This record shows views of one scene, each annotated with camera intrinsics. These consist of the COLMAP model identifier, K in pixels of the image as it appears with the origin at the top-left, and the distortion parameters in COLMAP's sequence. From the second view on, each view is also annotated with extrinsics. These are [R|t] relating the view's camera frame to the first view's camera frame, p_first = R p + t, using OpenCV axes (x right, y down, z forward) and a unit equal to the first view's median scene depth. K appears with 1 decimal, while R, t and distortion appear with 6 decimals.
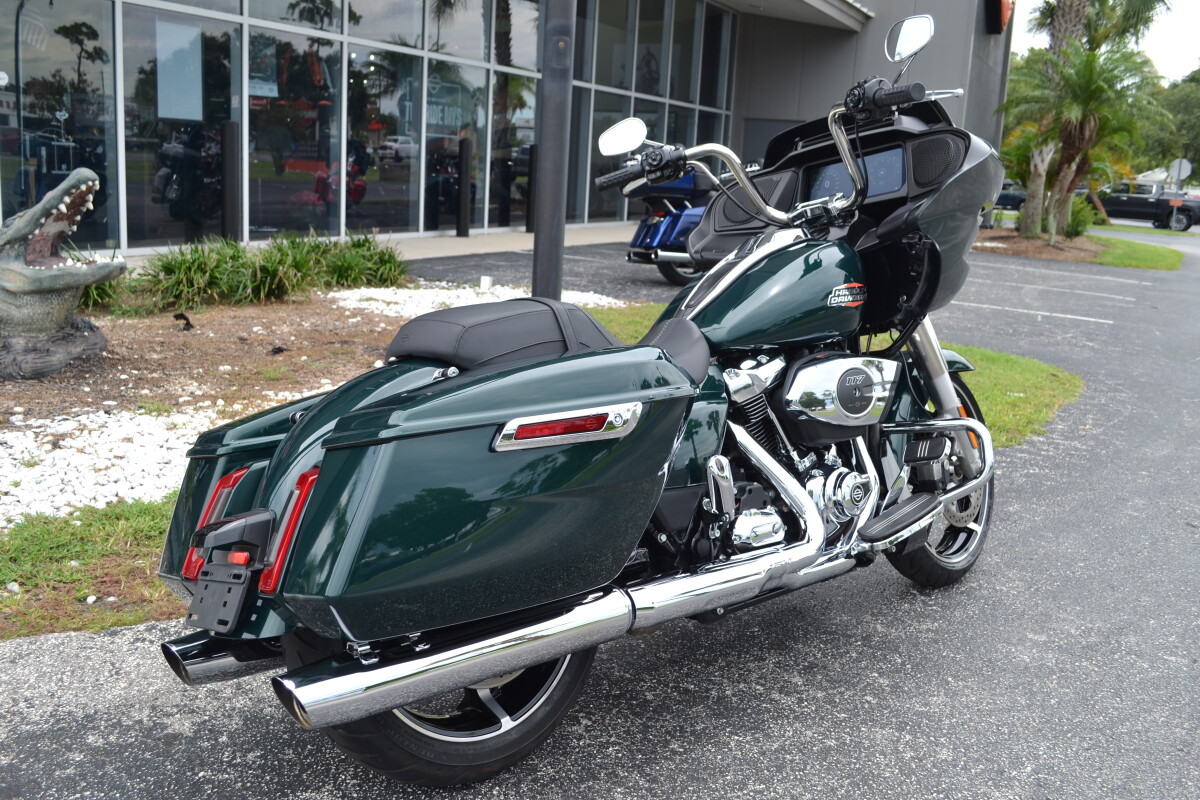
lens RADIAL K [[1127.0, 0, 599.2], [0, 1127.0, 394.7], [0, 0, 1]] dist [-0.071896, 0.000000]
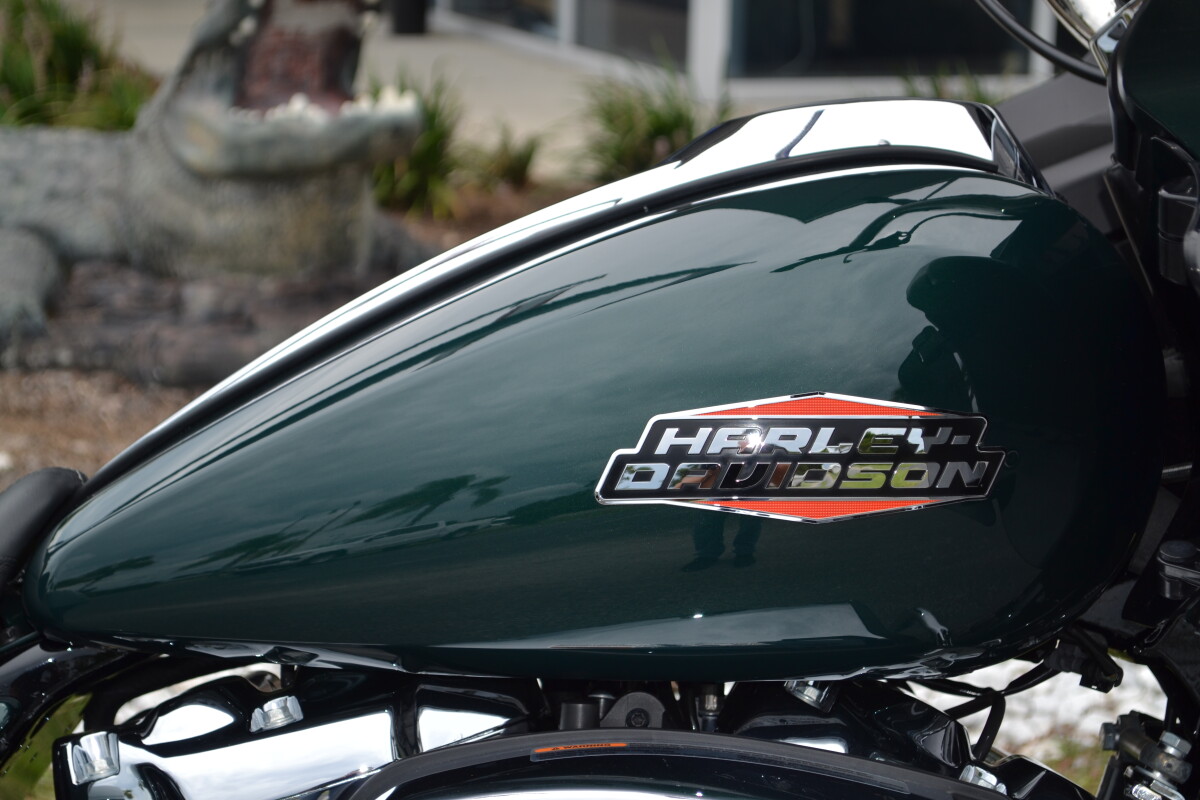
lens RADIAL K [[2765.6, 0, 596.4], [0, 2765.6, 400.0], [0, 0, 1]] dist [-0.012951, 0.000000]
pose [[0.716758, 0.114961, -0.687780, 0.289967], [-0.126635, 0.991376, 0.033736, -0.062497], [0.685727, 0.062916, 0.725135, 0.363662]]
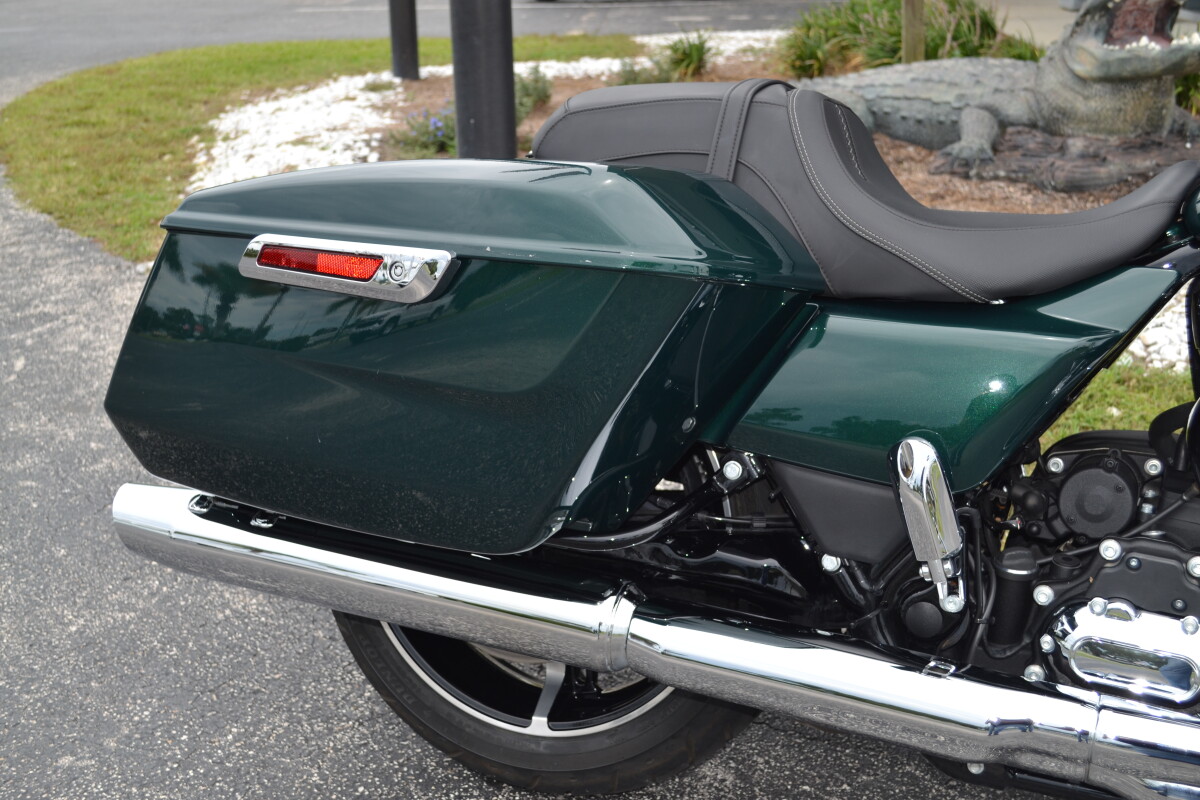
lens RADIAL K [[1404.1, 0, 591.4], [0, 1404.1, 408.5], [0, 0, 1]] dist [-0.032439, 0.000000]
pose [[0.371885, 0.259723, -0.891205, 0.273544], [-0.150722, 0.964216, 0.218107, -0.031224], [0.915961, 0.053213, 0.397723, 0.309025]]
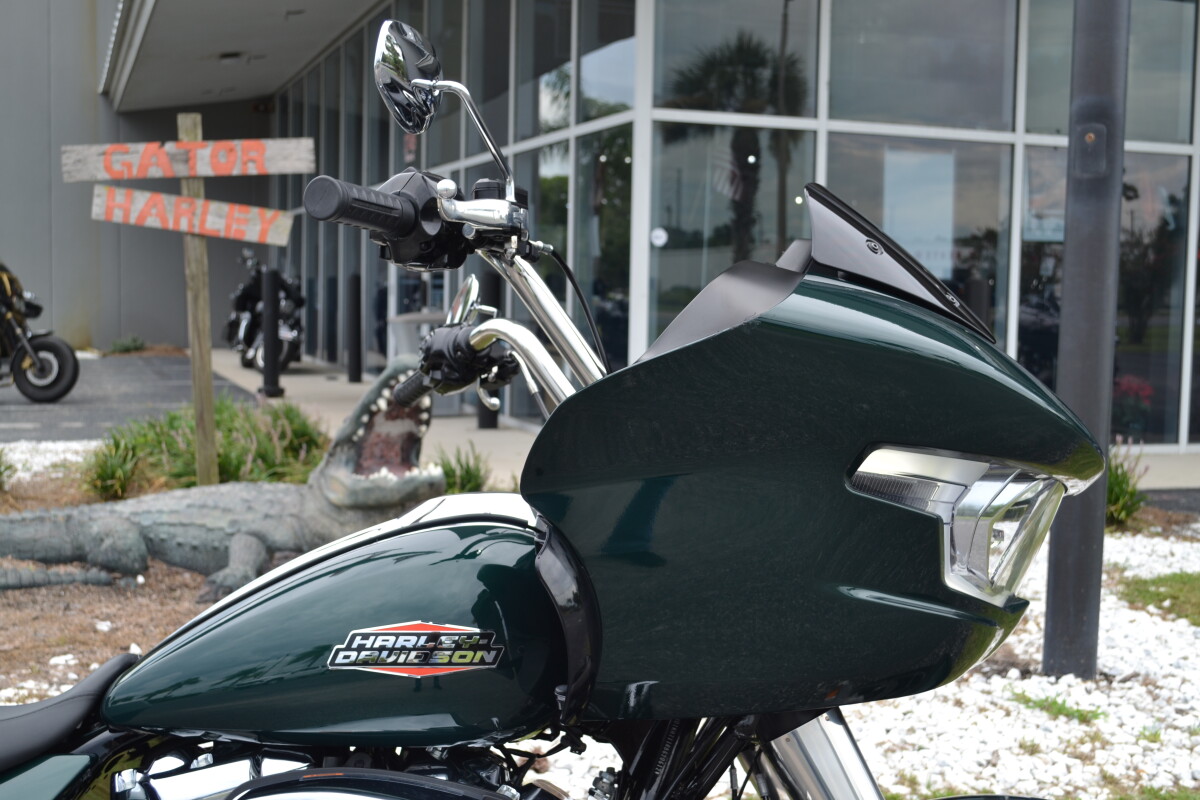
lens RADIAL K [[1523.6, 0, 602.2], [0, 1523.6, 405.2], [0, 0, 1]] dist [-0.063069, 0.000000]
pose [[0.702105, 0.013929, -0.711937, 0.396183], [-0.124122, 0.986896, -0.103099, -0.074922], [0.701172, 0.160753, 0.694633, 0.353256]]
